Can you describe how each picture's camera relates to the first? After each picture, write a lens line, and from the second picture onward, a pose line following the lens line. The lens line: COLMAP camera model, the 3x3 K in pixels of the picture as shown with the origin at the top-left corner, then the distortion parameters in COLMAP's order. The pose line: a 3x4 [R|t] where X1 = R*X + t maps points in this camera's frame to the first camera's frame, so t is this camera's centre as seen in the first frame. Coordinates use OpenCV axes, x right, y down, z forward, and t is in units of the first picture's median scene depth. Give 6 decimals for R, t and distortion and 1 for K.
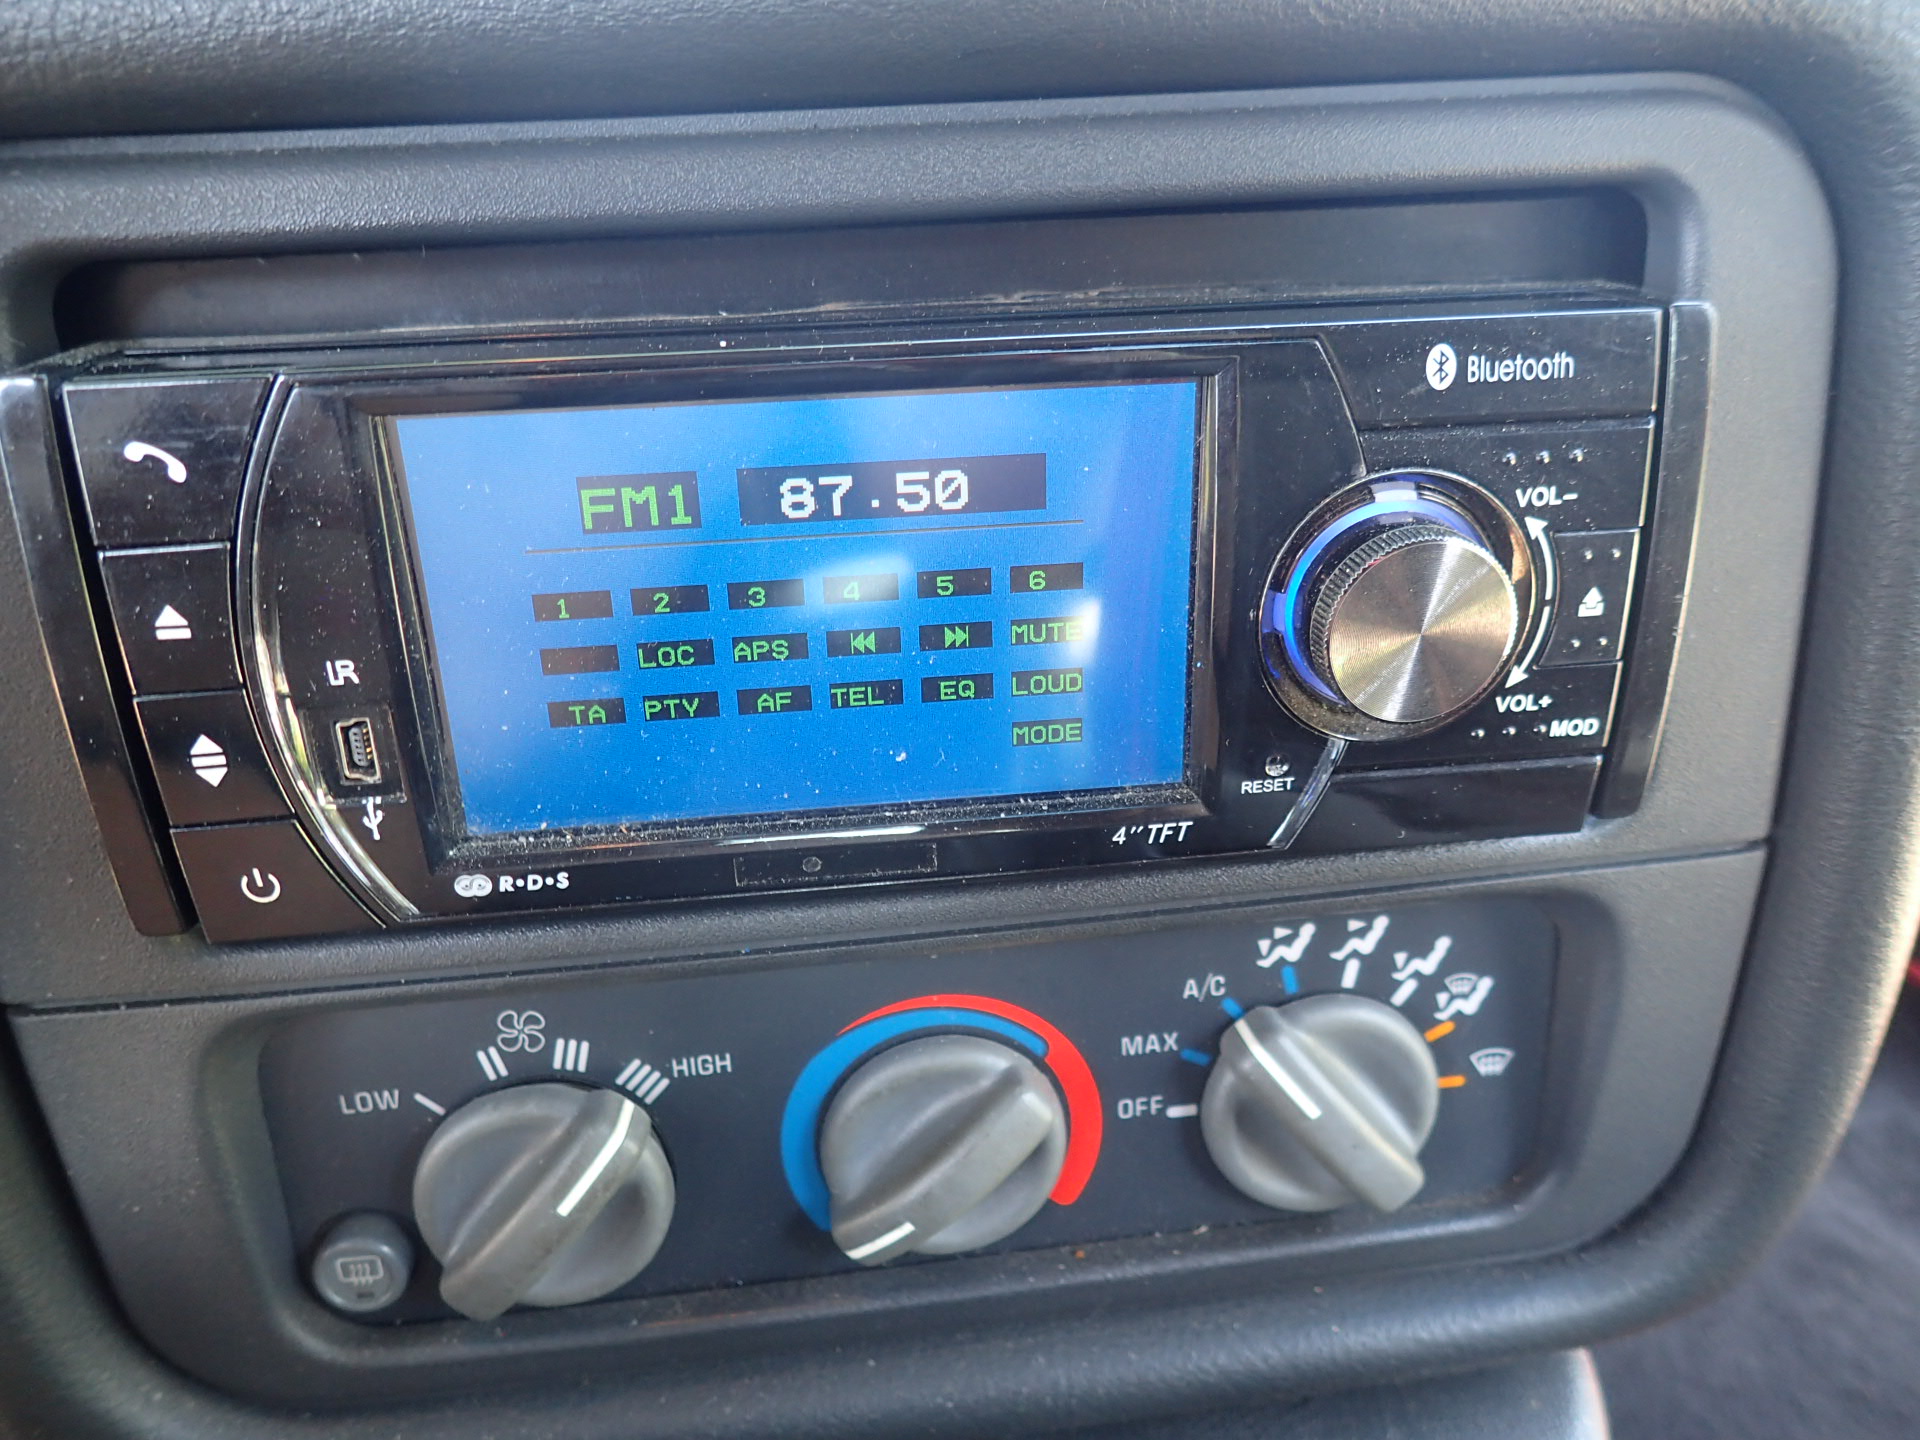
lens RADIAL K [[1420.0, 0, 959.9], [0, 1420.0, 725.8], [0, 0, 1]] dist [0.044880, -0.108212]
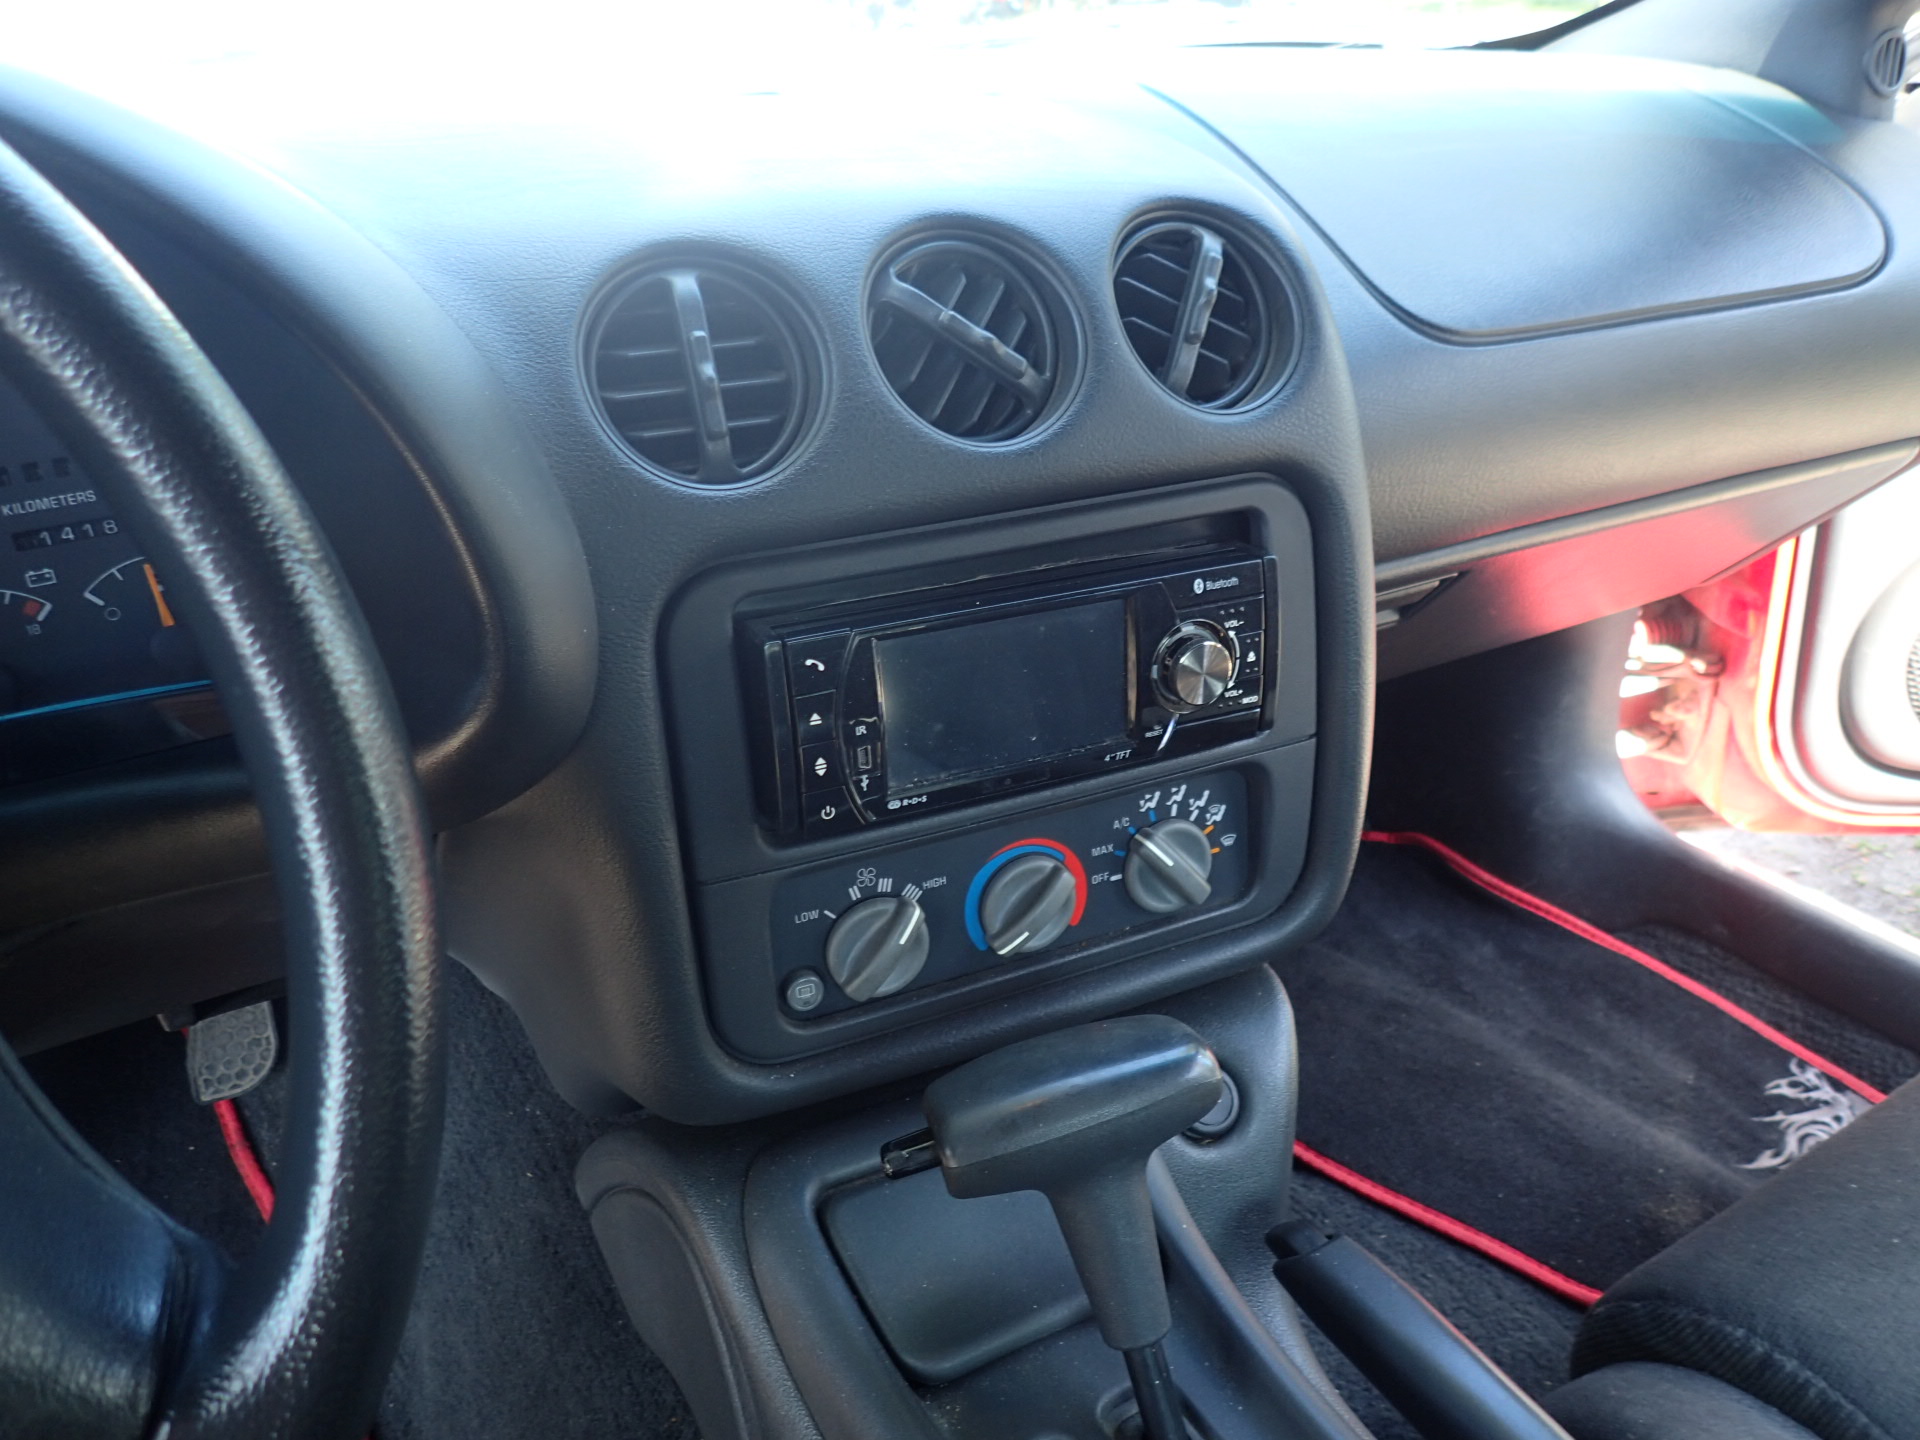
lens RADIAL K [[1404.9, 0, 960.0], [0, 1404.9, 720.0], [0, 0, 1]] dist [0.004174, 0.001491]
pose [[0.955509, -0.120395, 0.269273, -0.741590], [0.129118, 0.991518, -0.014851, 0.006860], [-0.265201, 0.048958, 0.962949, -1.298435]]
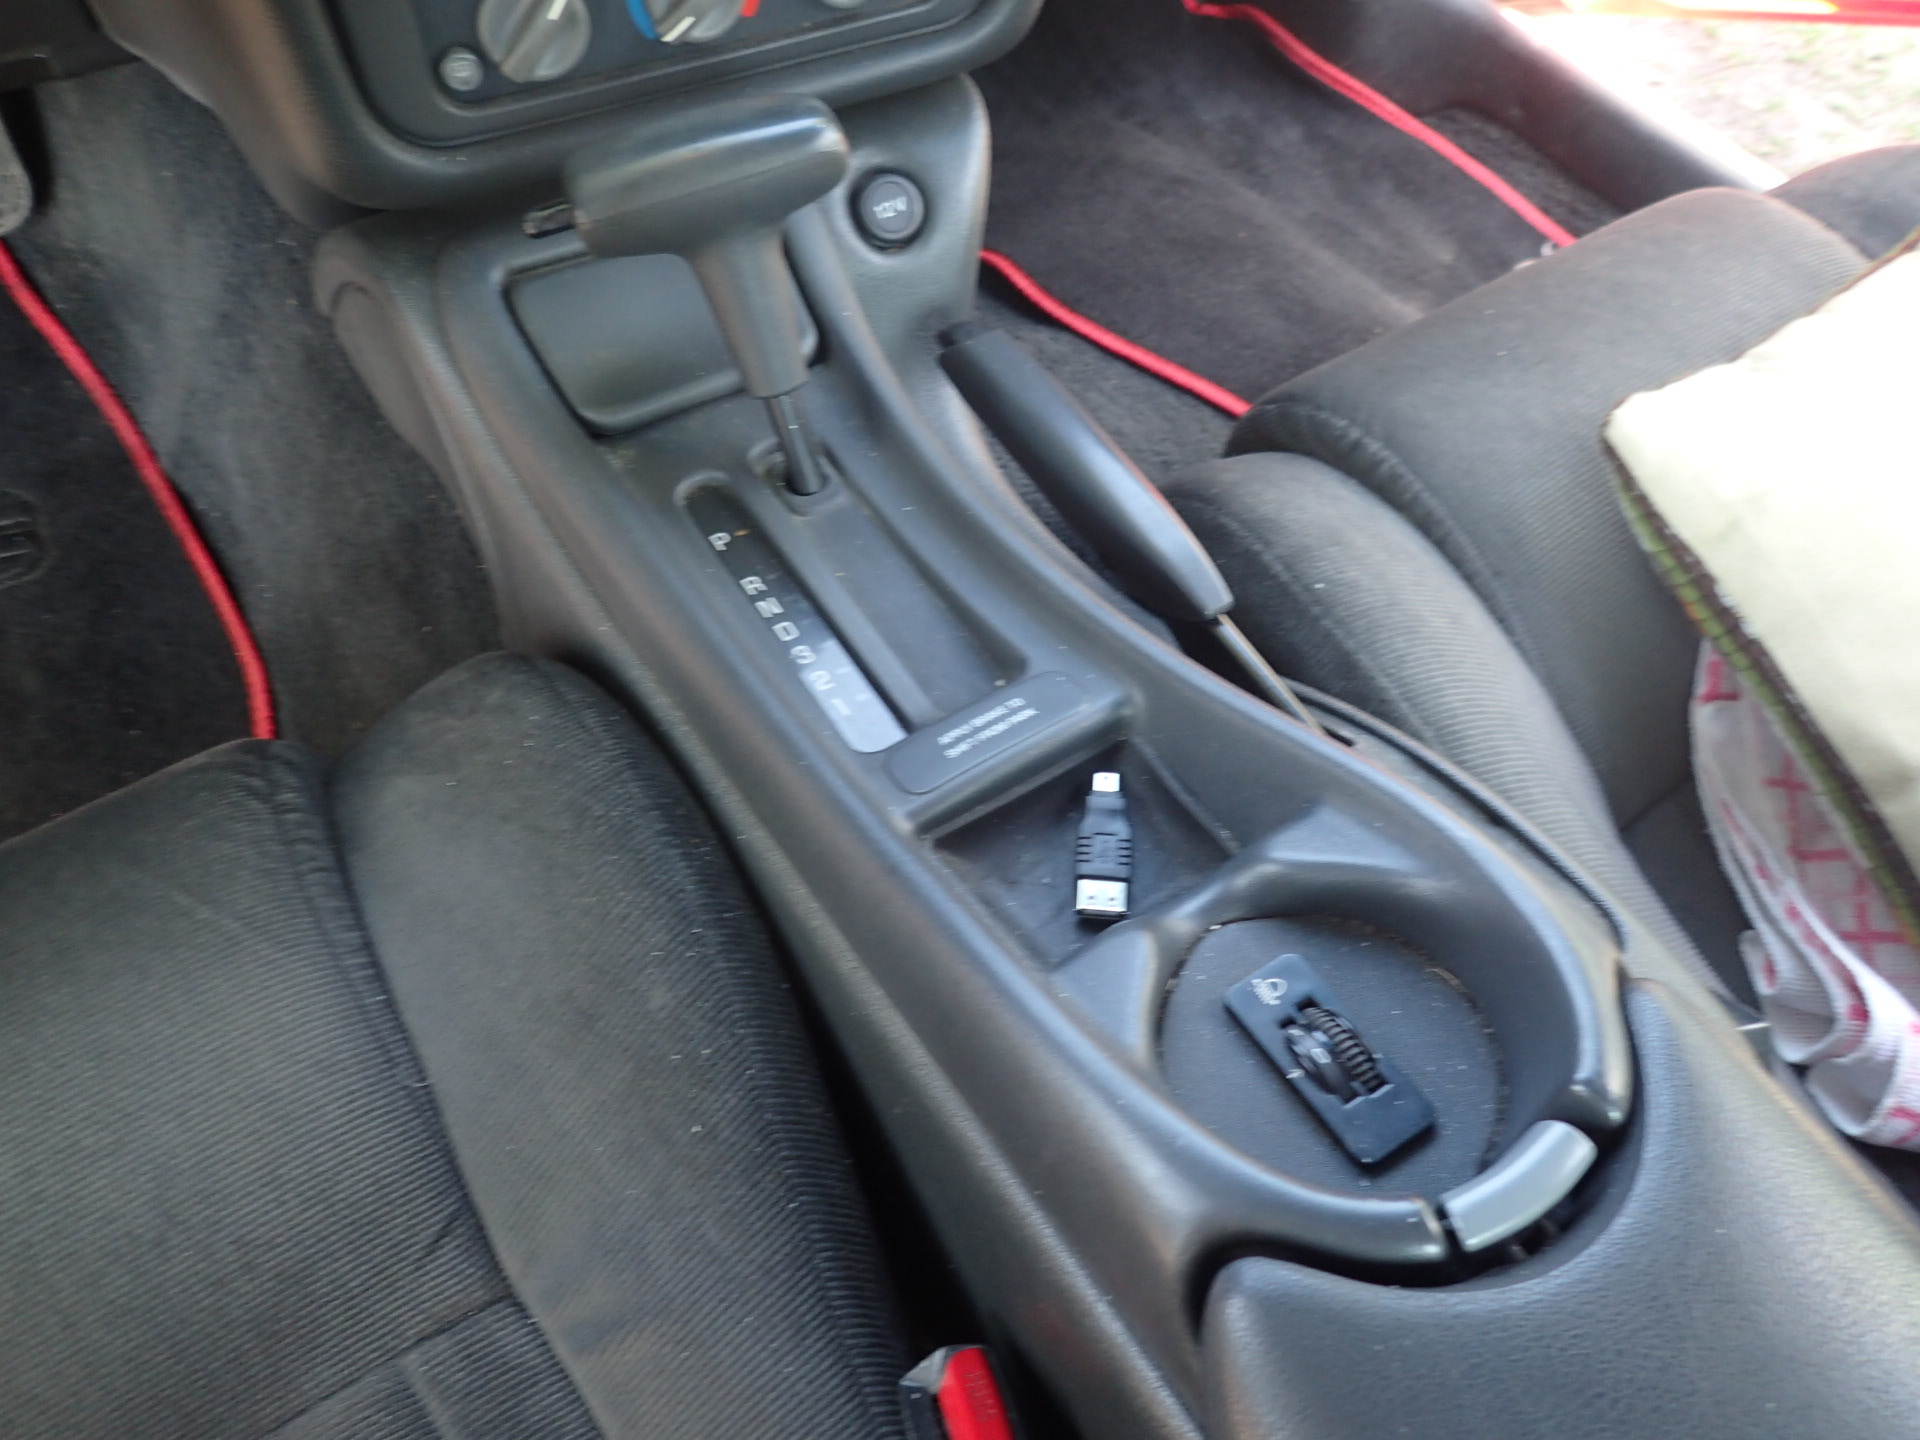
lens RADIAL K [[1398.6, 0, 967.6], [0, 1398.6, 715.1], [0, 0, 1]] dist [-0.004312, -0.003582]
pose [[0.942900, -0.239369, 0.231609, -0.420443], [0.101951, 0.869400, 0.483478, 0.276697], [-0.317090, -0.432258, 0.844160, -1.662512]]
